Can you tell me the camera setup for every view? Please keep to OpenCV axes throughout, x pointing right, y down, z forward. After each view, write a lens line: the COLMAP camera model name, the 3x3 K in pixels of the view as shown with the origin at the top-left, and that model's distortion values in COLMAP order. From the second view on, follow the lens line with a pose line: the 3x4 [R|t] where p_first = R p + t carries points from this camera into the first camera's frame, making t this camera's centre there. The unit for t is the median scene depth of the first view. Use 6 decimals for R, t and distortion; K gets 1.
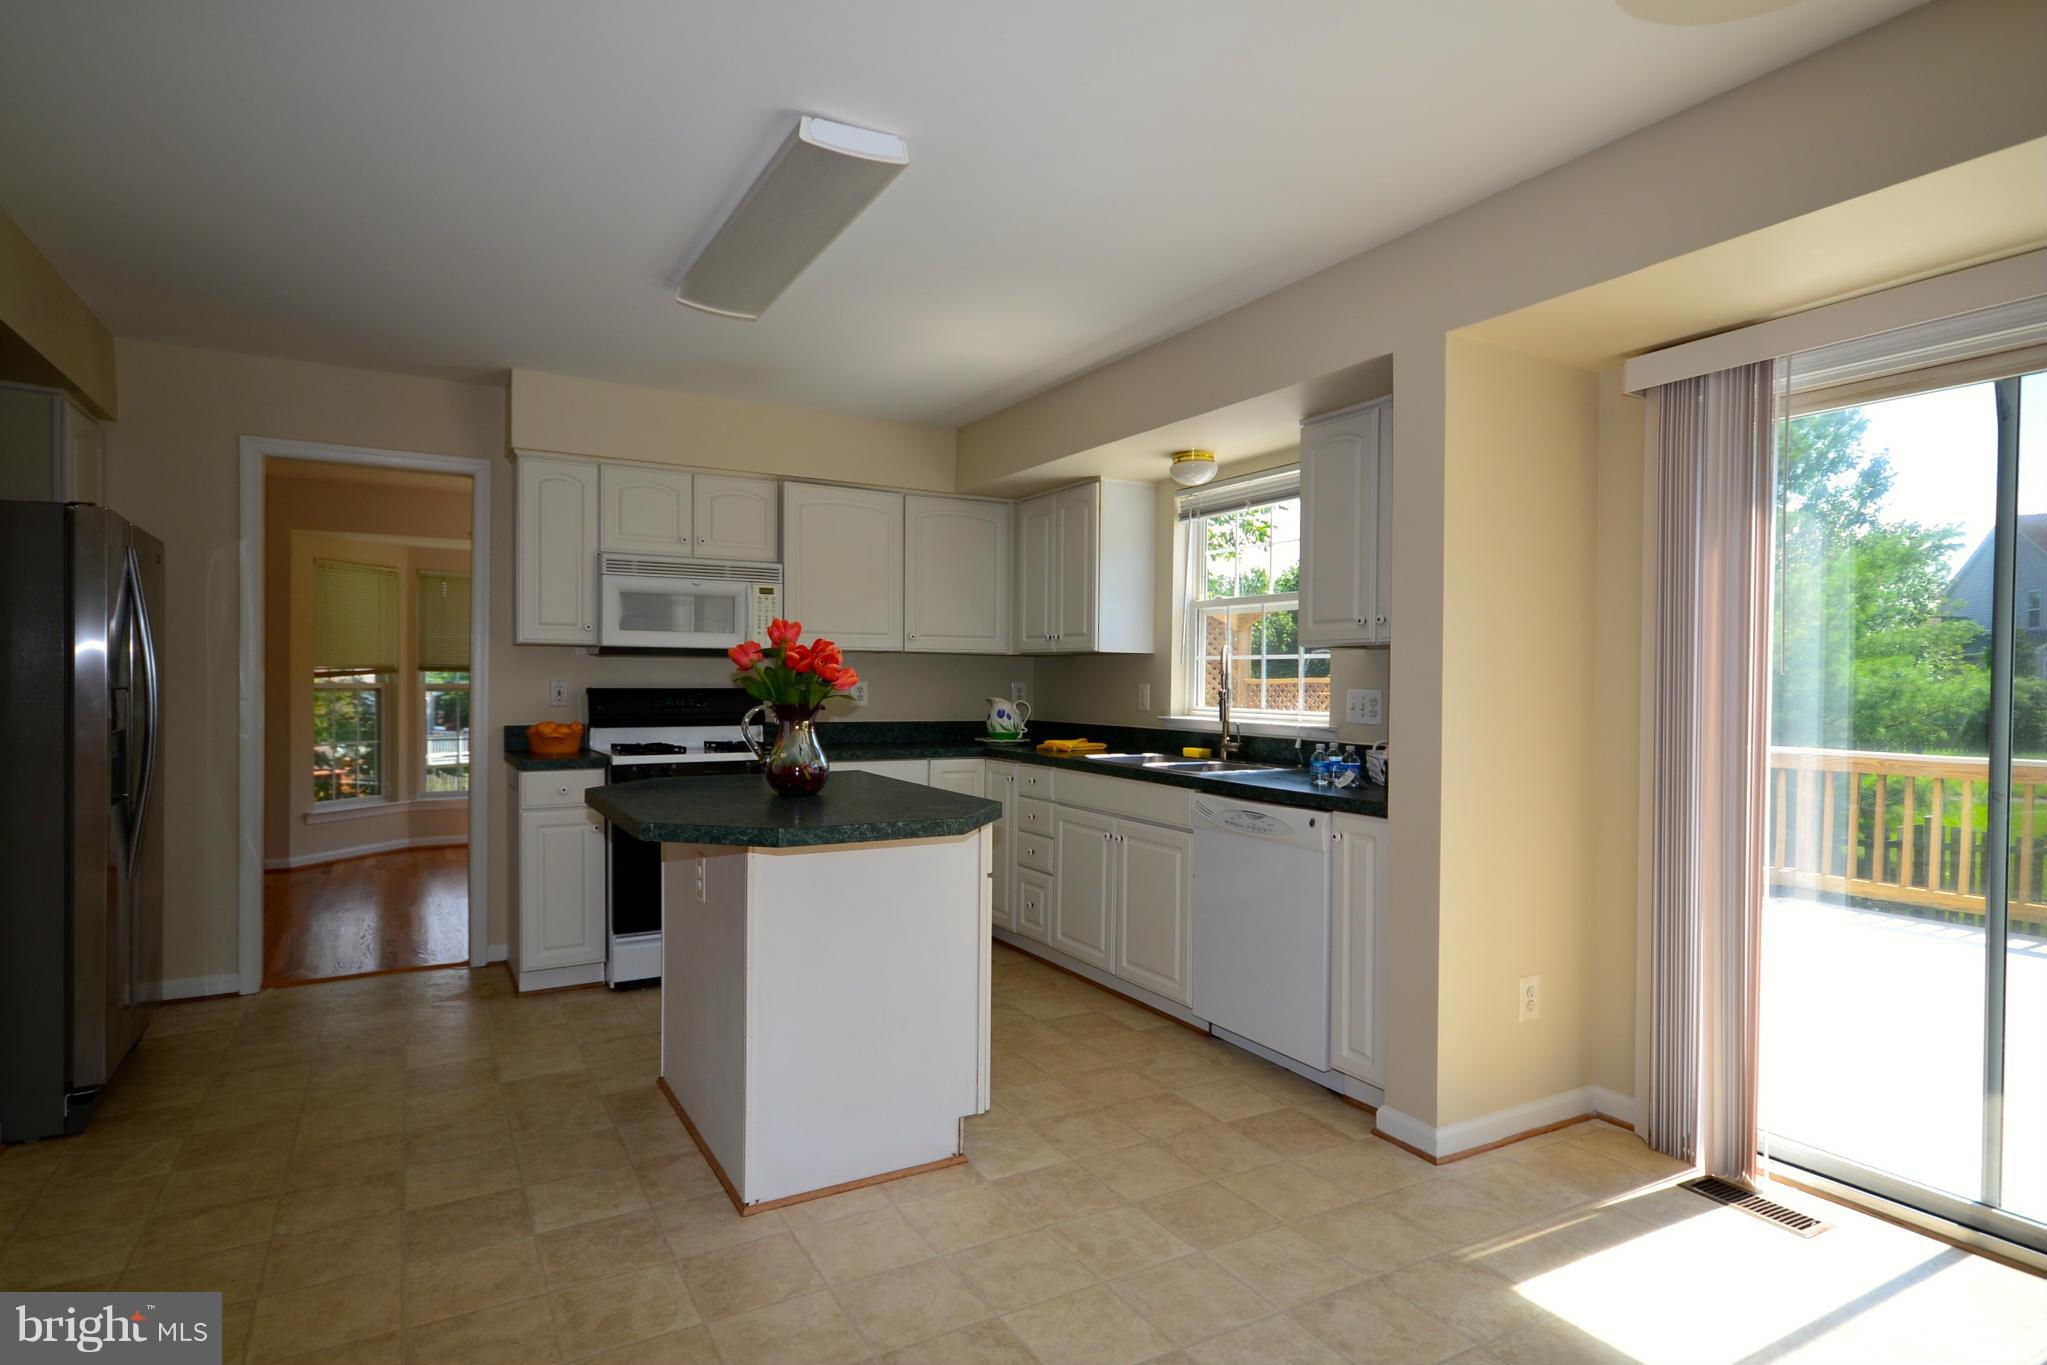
lens RADIAL K [[1065.7, 0, 995.0], [0, 1065.7, 687.8], [0, 0, 1]] dist [0.001752, 0.000975]
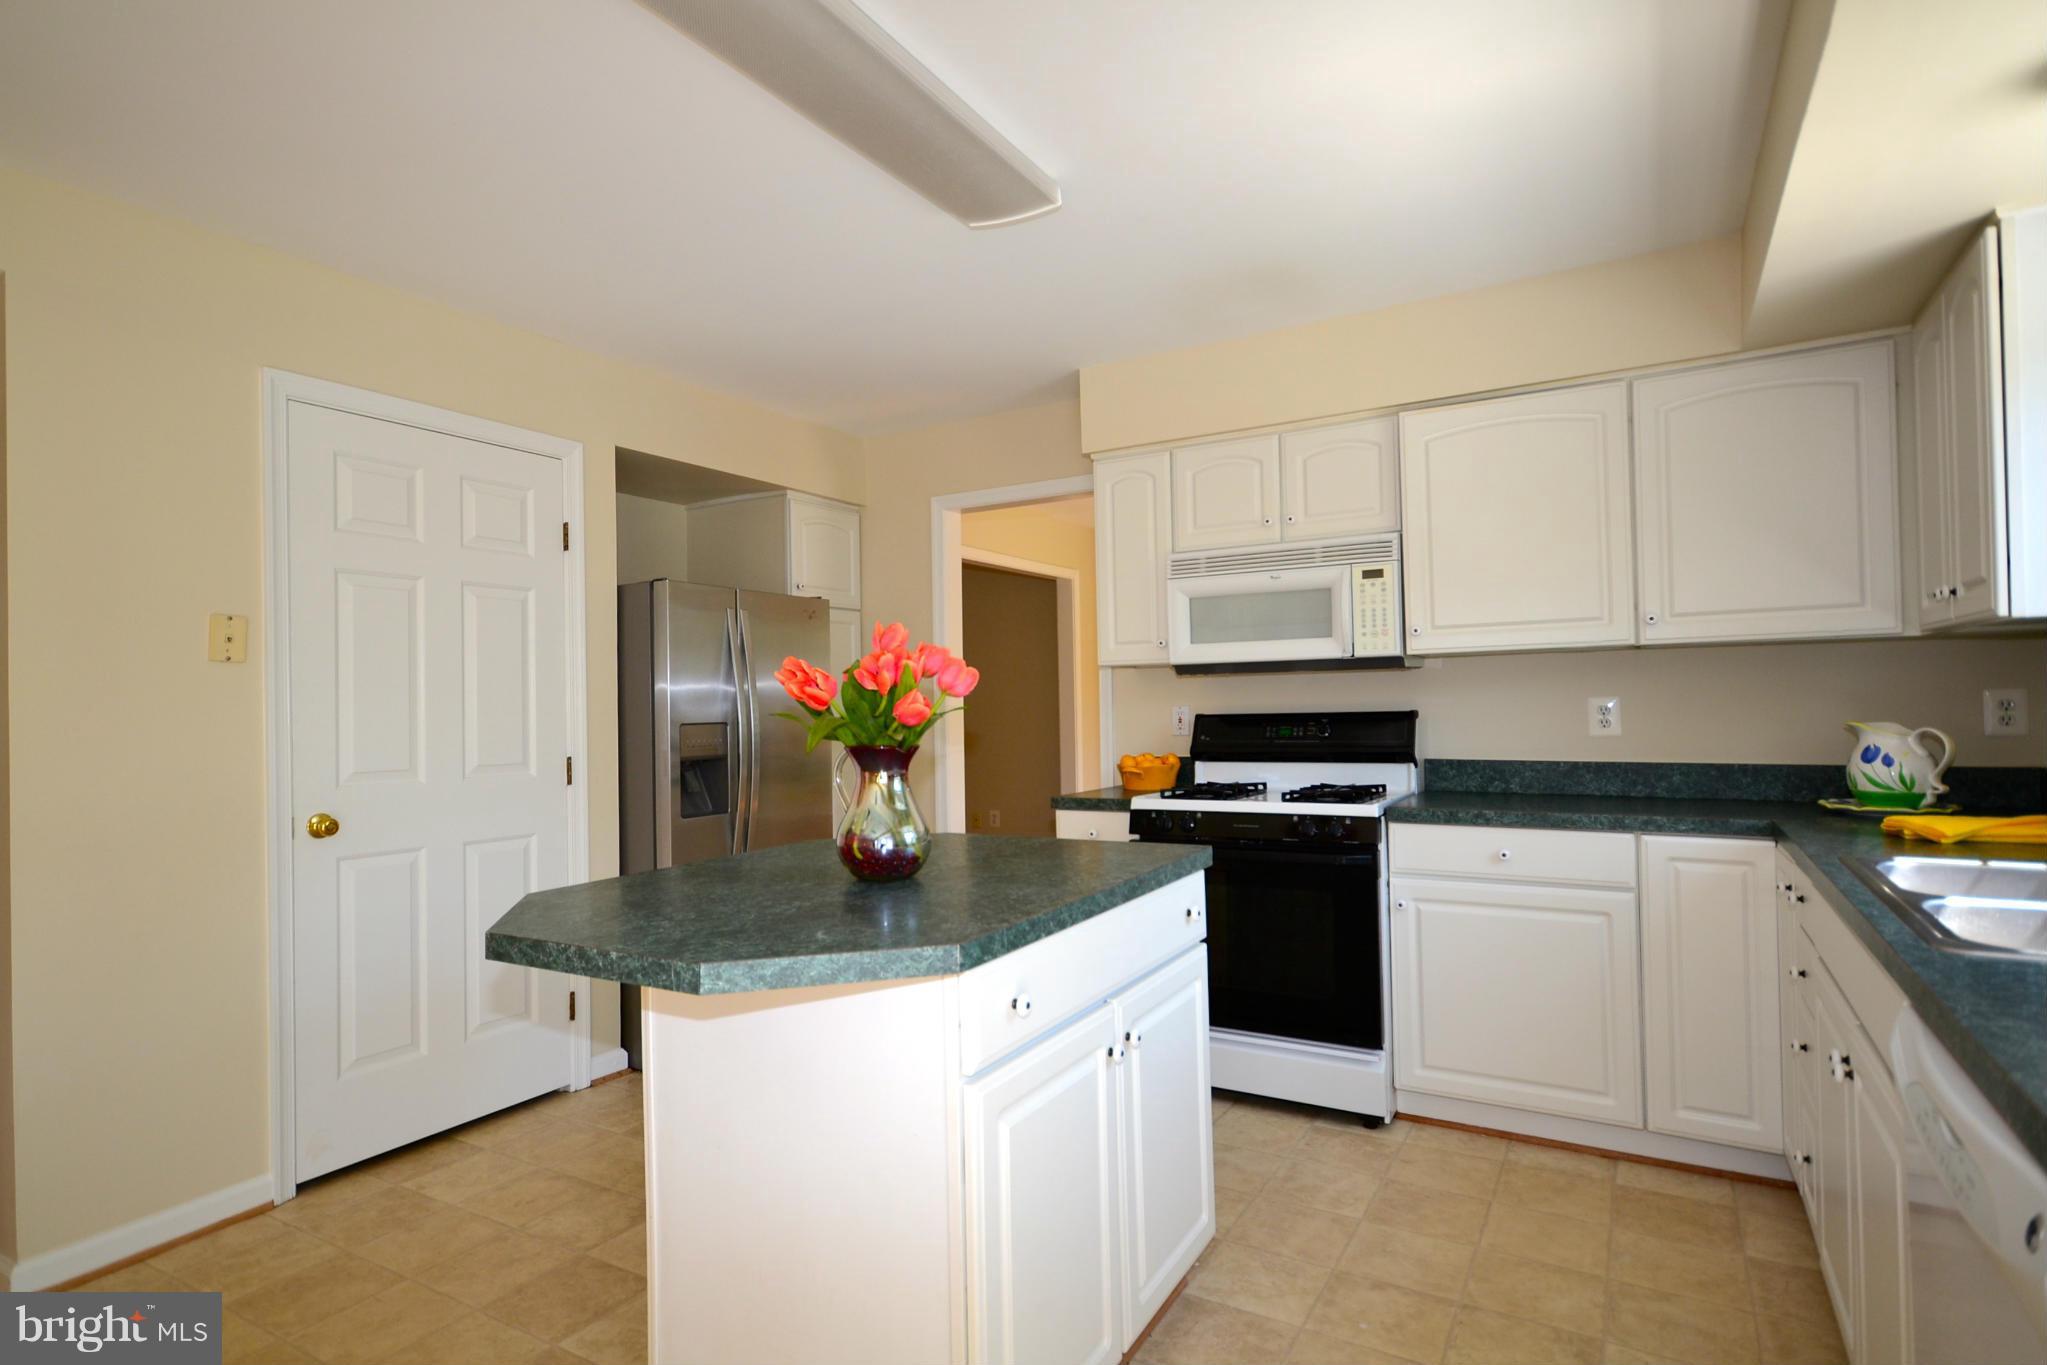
lens RADIAL K [[1065.7, 0, 995.0], [0, 1065.7, 687.8], [0, 0, 1]] dist [0.001752, 0.000975]
pose [[0.496499, -0.032005, -0.867447, 0.269334], [0.018618, 0.999483, -0.026220, -0.001911], [0.867838, -0.003132, 0.496838, 0.435018]]
